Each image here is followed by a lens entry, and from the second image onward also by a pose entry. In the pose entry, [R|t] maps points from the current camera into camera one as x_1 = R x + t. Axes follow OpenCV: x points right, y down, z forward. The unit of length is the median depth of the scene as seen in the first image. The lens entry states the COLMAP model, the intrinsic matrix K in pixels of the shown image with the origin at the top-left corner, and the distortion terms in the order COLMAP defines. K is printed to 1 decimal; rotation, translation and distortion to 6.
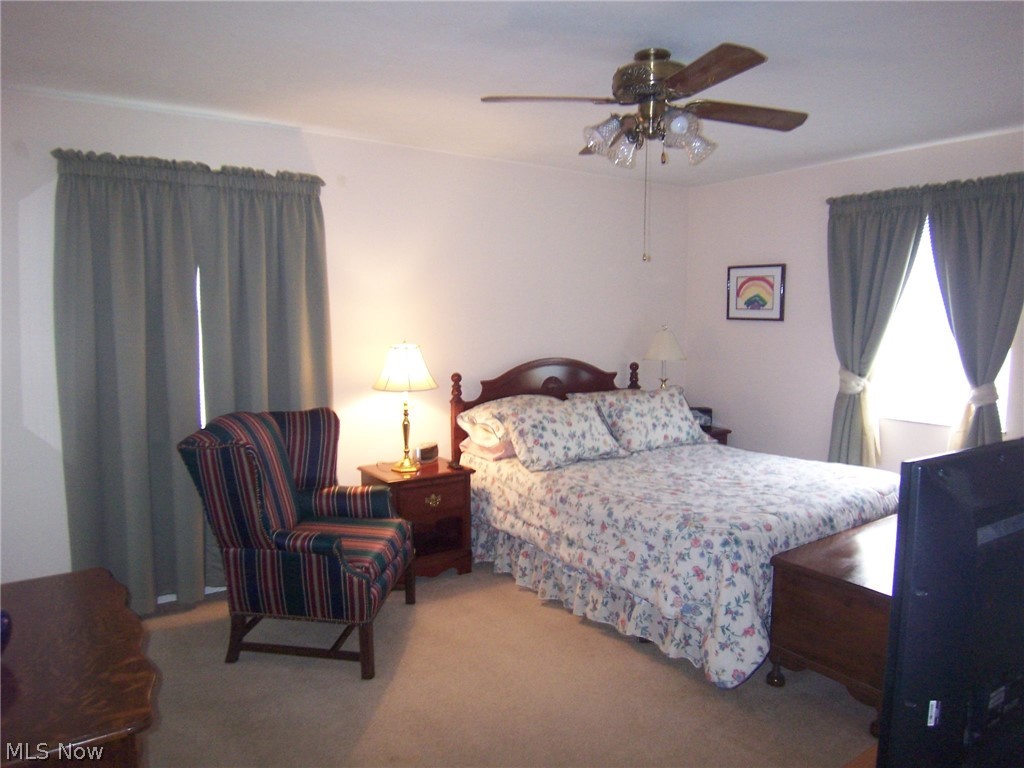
lens RADIAL K [[690.4, 0, 511.5], [0, 690.4, 387.0], [0, 0, 1]] dist [-0.004916, -0.000974]
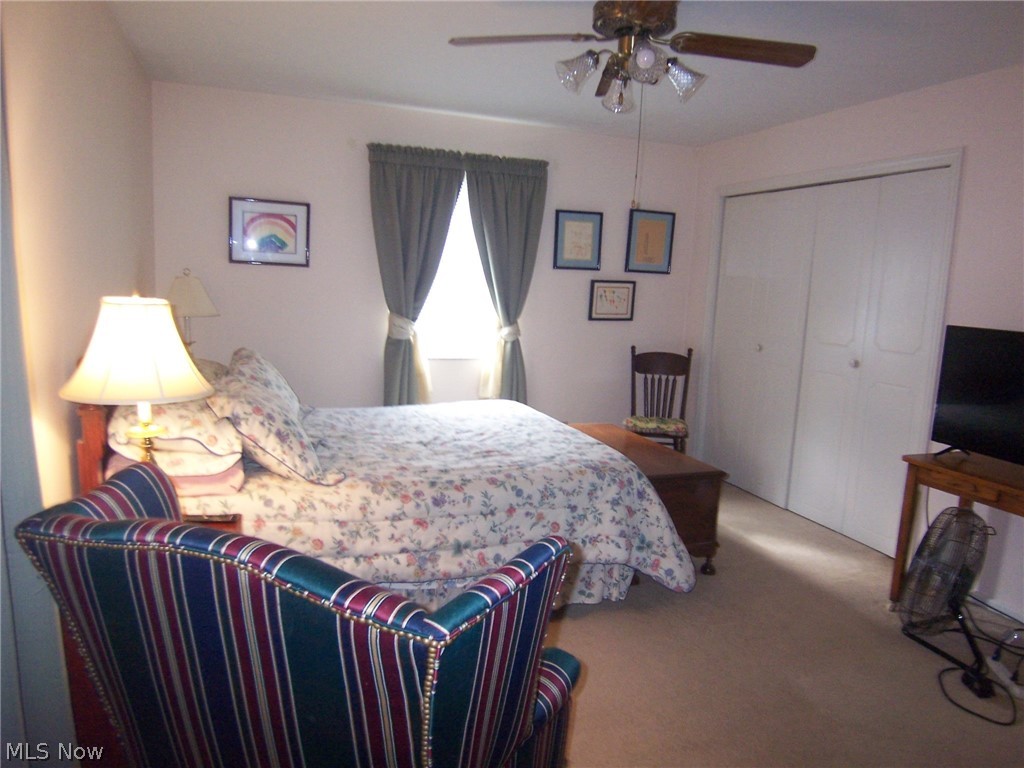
lens RADIAL K [[690.4, 0, 511.5], [0, 690.4, 382.5], [0, 0, 1]] dist [-0.004916, -0.000974]
pose [[0.267137, -0.137069, 0.953861, -0.580817], [0.066622, 0.990091, 0.123617, -0.052134], [-0.961353, 0.030526, 0.273622, 0.671940]]
